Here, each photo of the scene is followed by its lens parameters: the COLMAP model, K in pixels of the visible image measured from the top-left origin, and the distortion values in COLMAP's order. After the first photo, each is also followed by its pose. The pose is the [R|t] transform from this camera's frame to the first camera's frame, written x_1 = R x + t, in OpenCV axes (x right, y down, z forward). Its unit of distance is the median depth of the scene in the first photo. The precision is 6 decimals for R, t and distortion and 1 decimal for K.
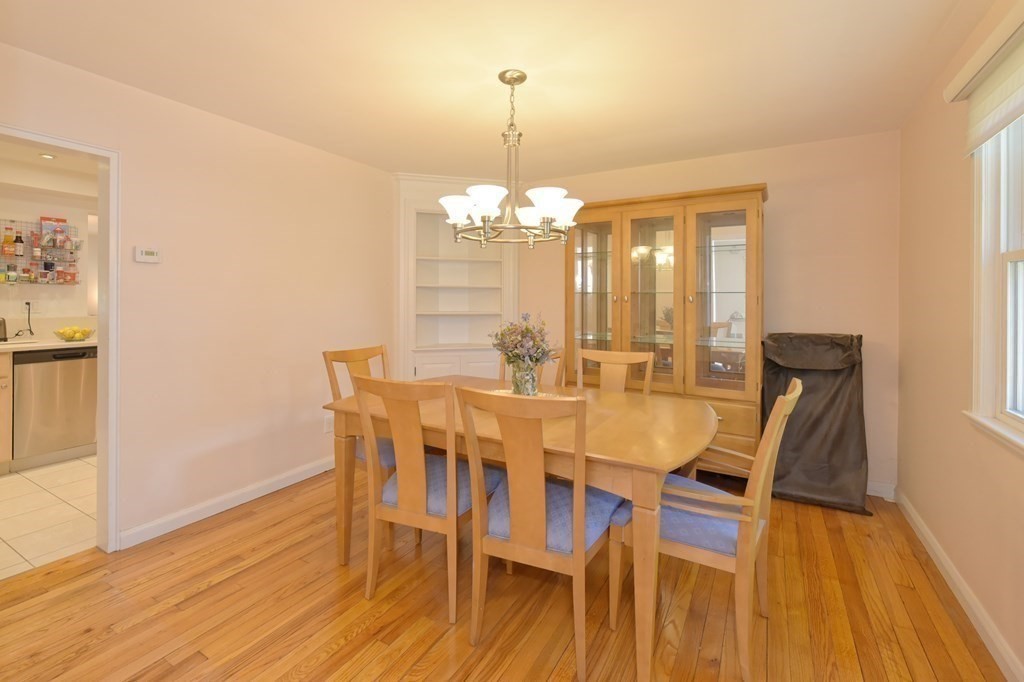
lens RADIAL K [[450.5, 0, 509.5], [0, 450.5, 301.1], [0, 0, 1]] dist [0.011282, -0.000816]
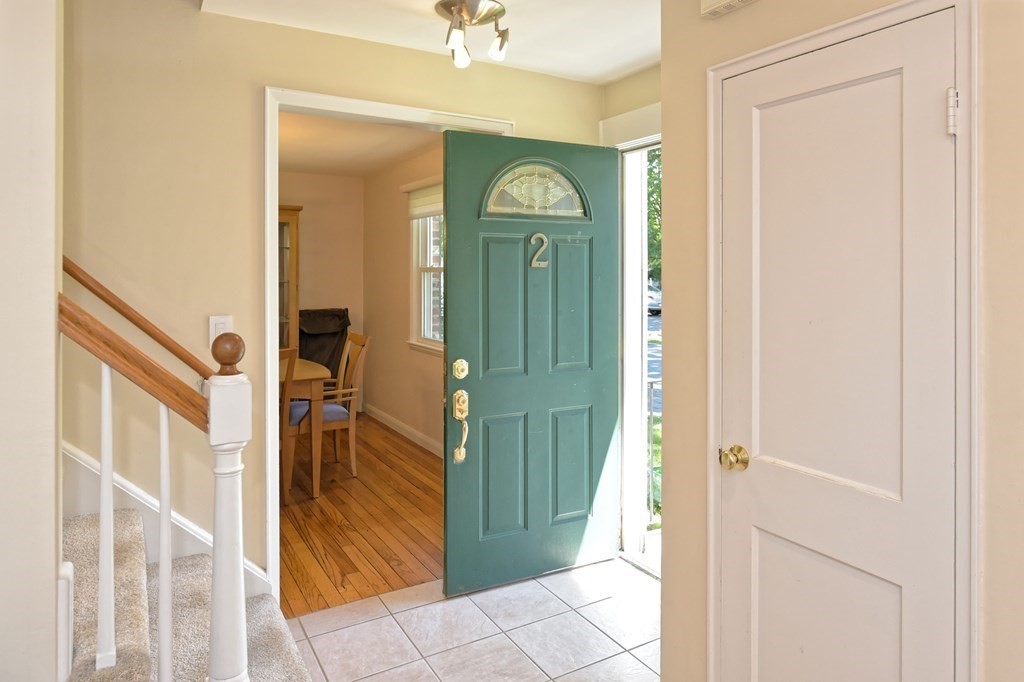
lens RADIAL K [[651.4, 0, 511.7], [0, 651.4, 341.1], [0, 0, 1]] dist [-0.000313, -0.000010]
pose [[0.489486, -0.095693, 0.866745, -0.875174], [0.008747, 0.994449, 0.104852, -0.040821], [-0.871967, -0.043743, 0.487606, -0.567825]]
